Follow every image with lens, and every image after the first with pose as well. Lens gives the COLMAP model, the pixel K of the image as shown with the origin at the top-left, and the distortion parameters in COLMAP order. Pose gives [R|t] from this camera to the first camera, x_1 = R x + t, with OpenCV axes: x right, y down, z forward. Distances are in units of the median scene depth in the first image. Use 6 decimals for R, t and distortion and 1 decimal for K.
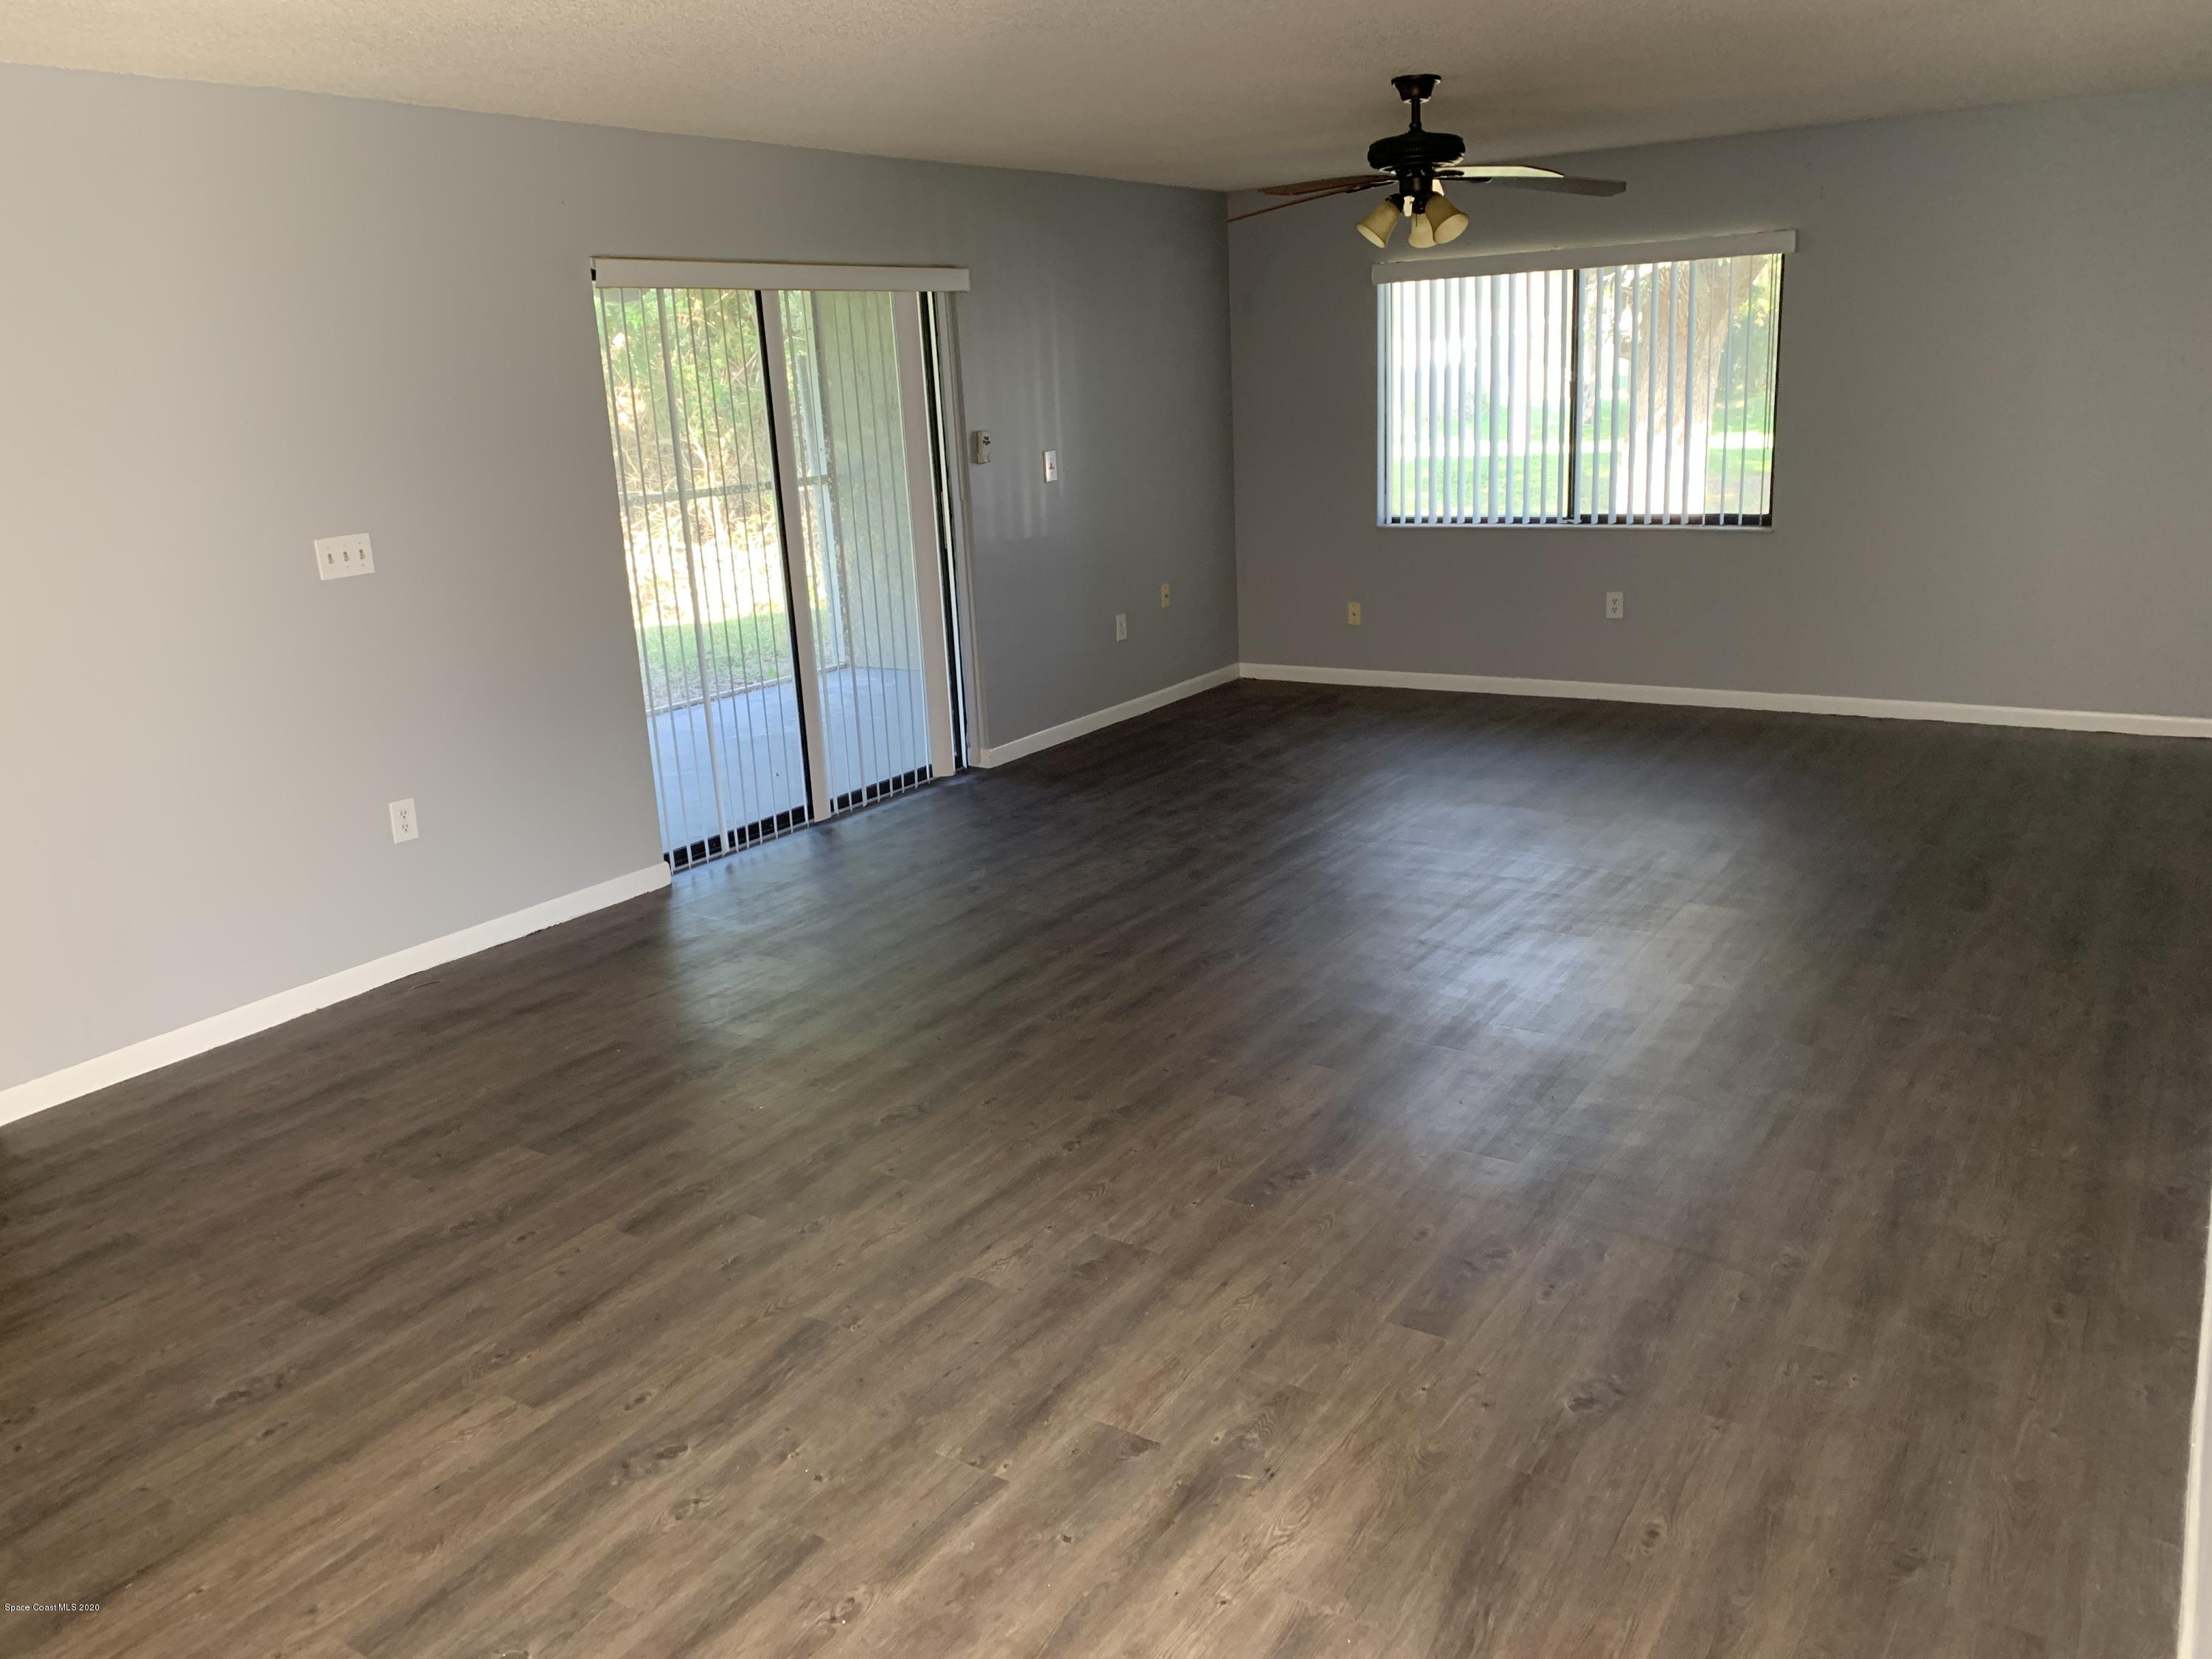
lens RADIAL K [[1700.4, 0, 1102.3], [0, 1700.4, 815.5], [0, 0, 1]] dist [0.017972, -0.013703]
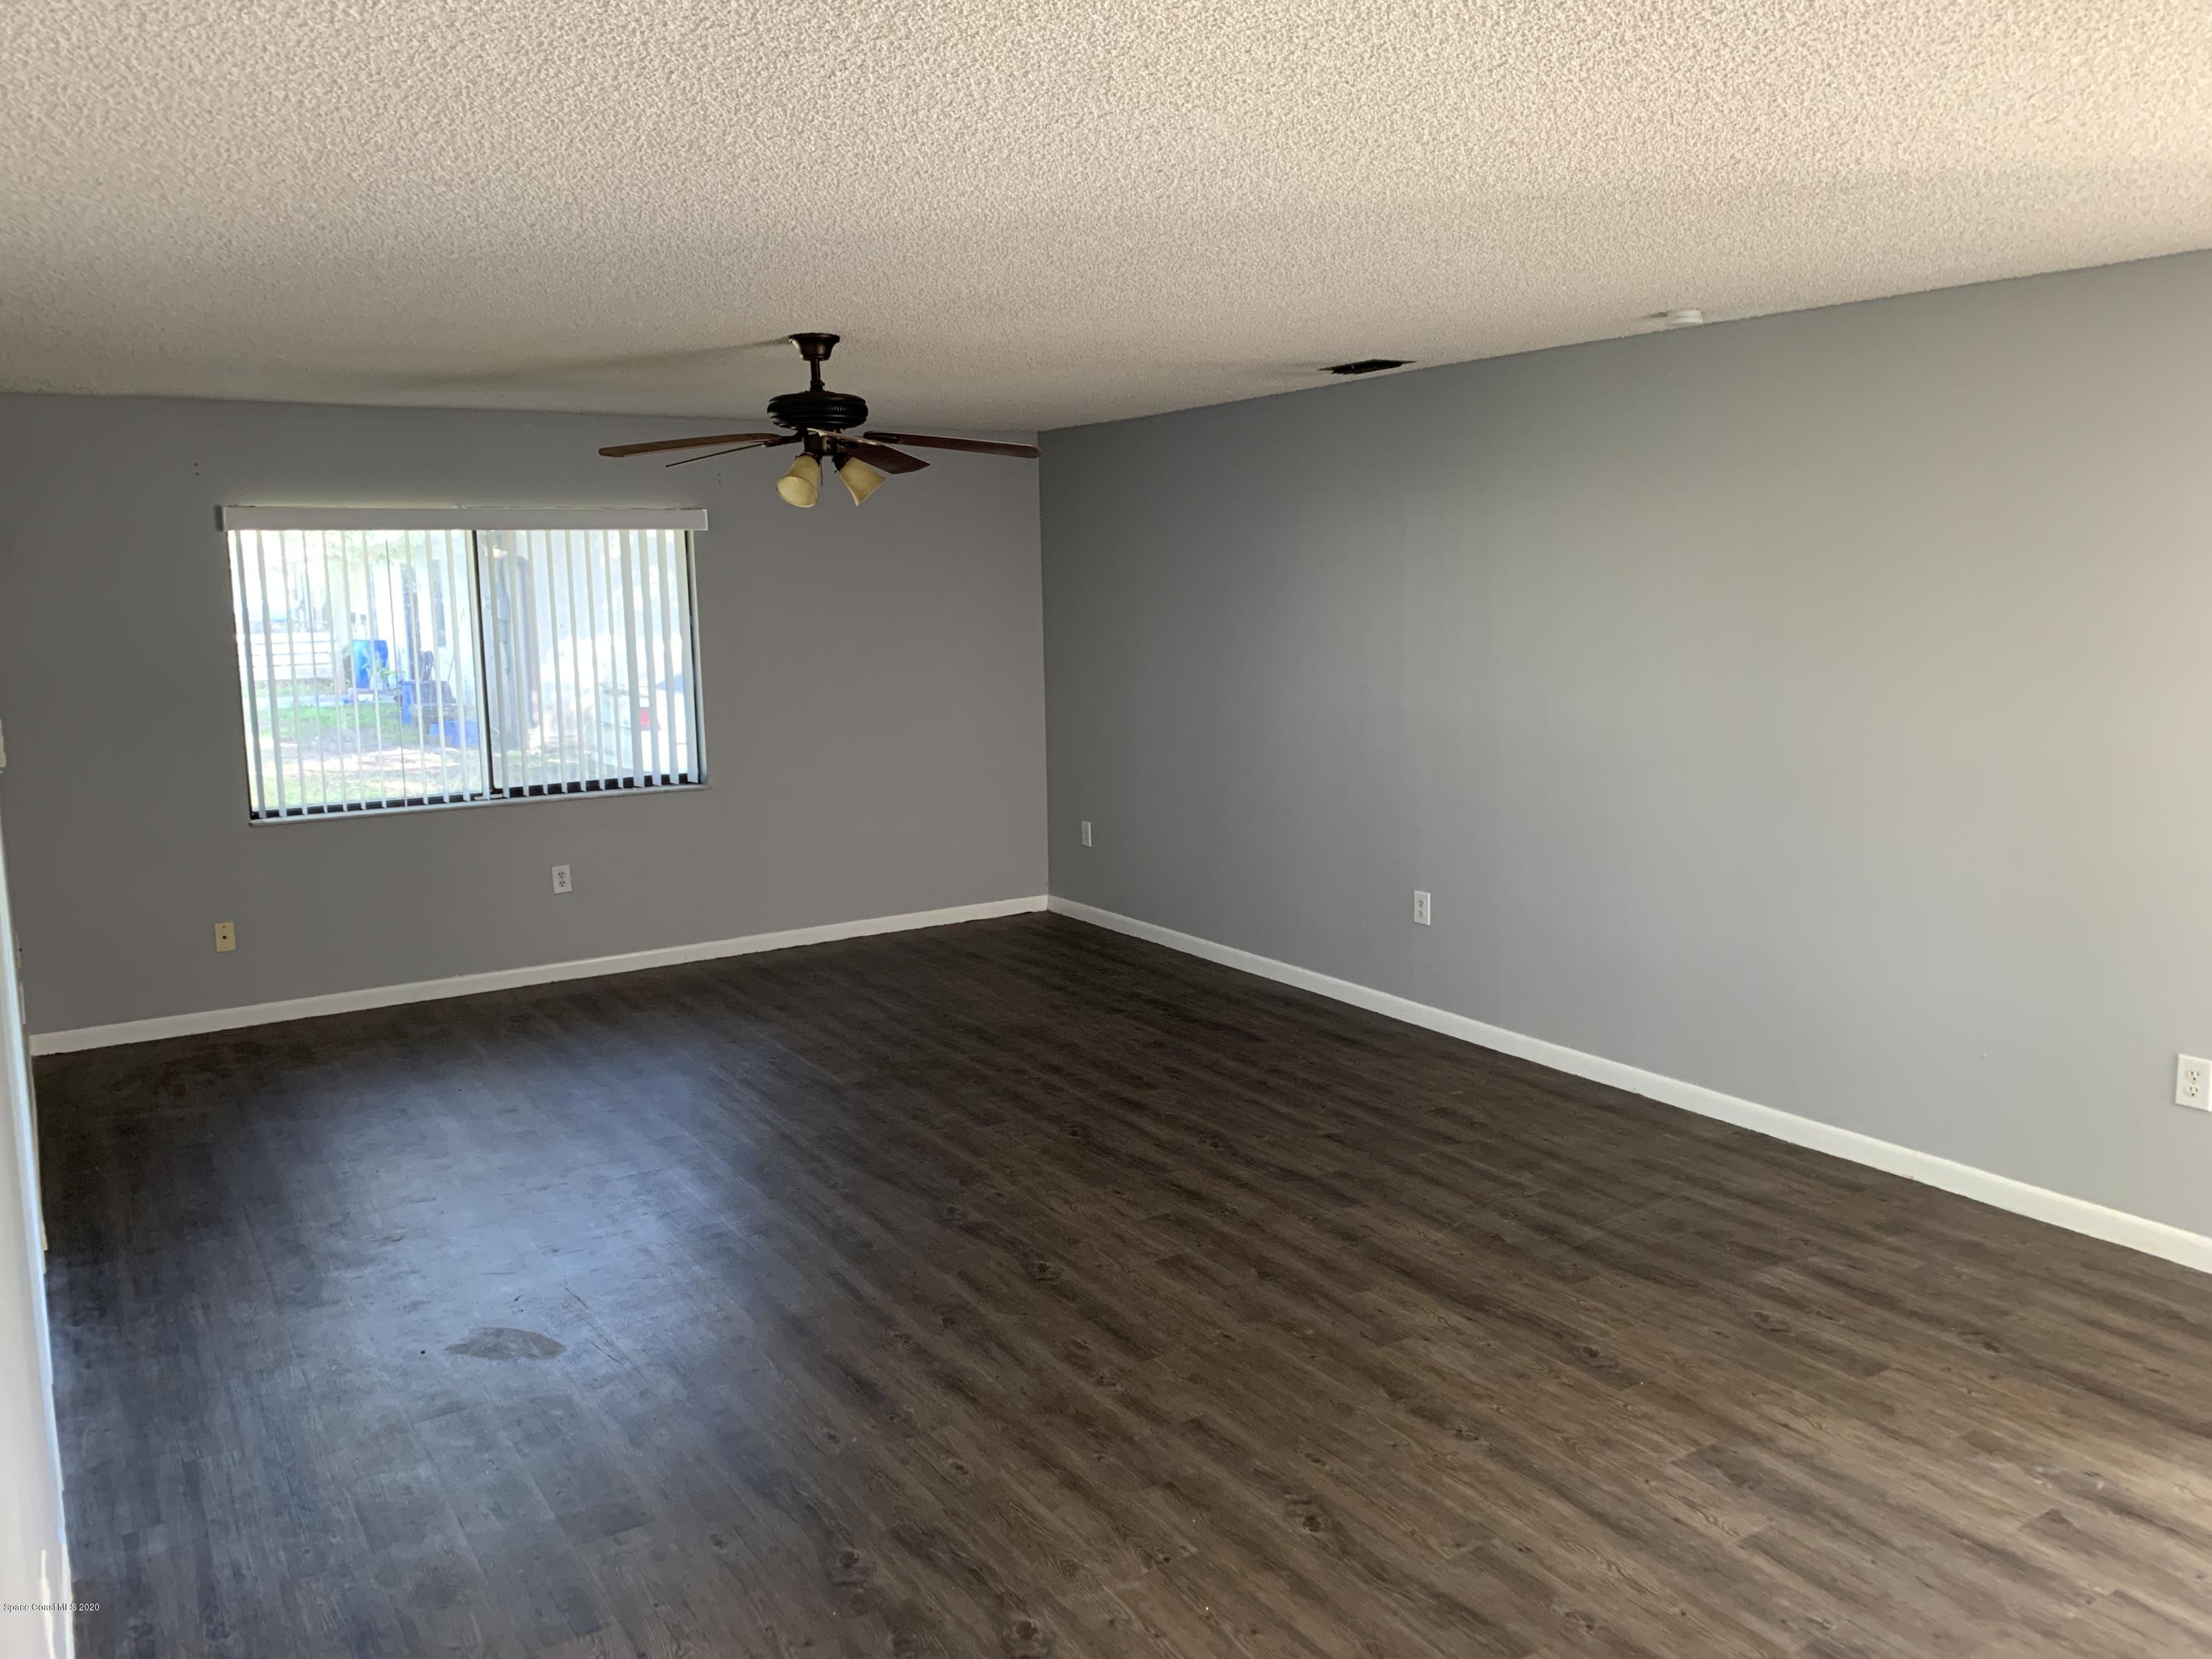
lens RADIAL K [[1700.4, 0, 1102.3], [0, 1700.4, 815.5], [0, 0, 1]] dist [0.017972, -0.013703]
pose [[0.403781, -0.093101, 0.910106, -1.048622], [0.233515, 0.972344, -0.004135, -0.203619], [-0.884551, 0.214193, 0.414355, 0.823312]]
